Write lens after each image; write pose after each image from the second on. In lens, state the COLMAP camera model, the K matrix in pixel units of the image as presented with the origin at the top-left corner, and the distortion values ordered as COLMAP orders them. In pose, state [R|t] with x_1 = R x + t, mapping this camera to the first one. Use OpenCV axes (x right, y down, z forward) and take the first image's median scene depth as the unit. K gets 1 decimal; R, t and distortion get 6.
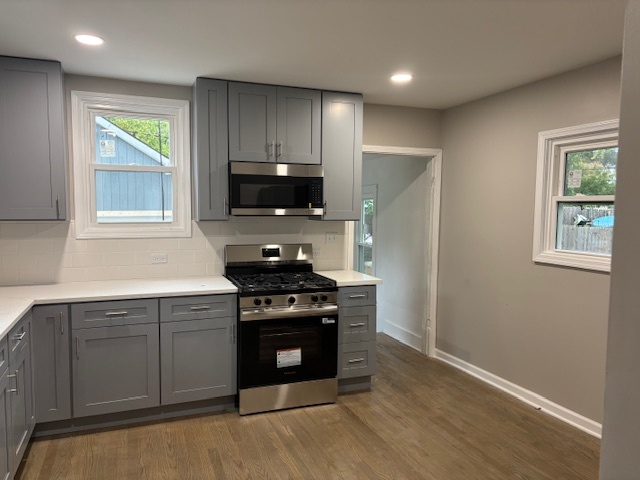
lens RADIAL K [[486.4, 0, 320.0], [0, 486.4, 240.0], [0, 0, 1]] dist [0.070979, -0.079668]
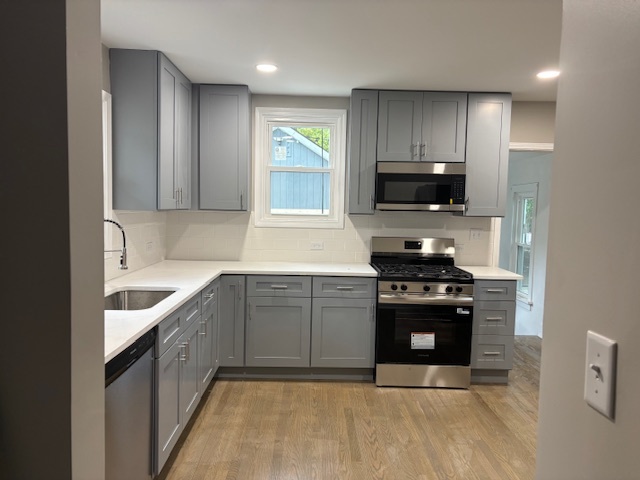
lens RADIAL K [[486.4, 0, 320.0], [0, 486.4, 240.0], [0, 0, 1]] dist [0.070979, -0.079668]
pose [[0.937668, 0.037939, -0.345454, 0.087562], [-0.039196, 0.999226, 0.003346, 0.021265], [0.345314, 0.010403, 0.938430, -0.099055]]
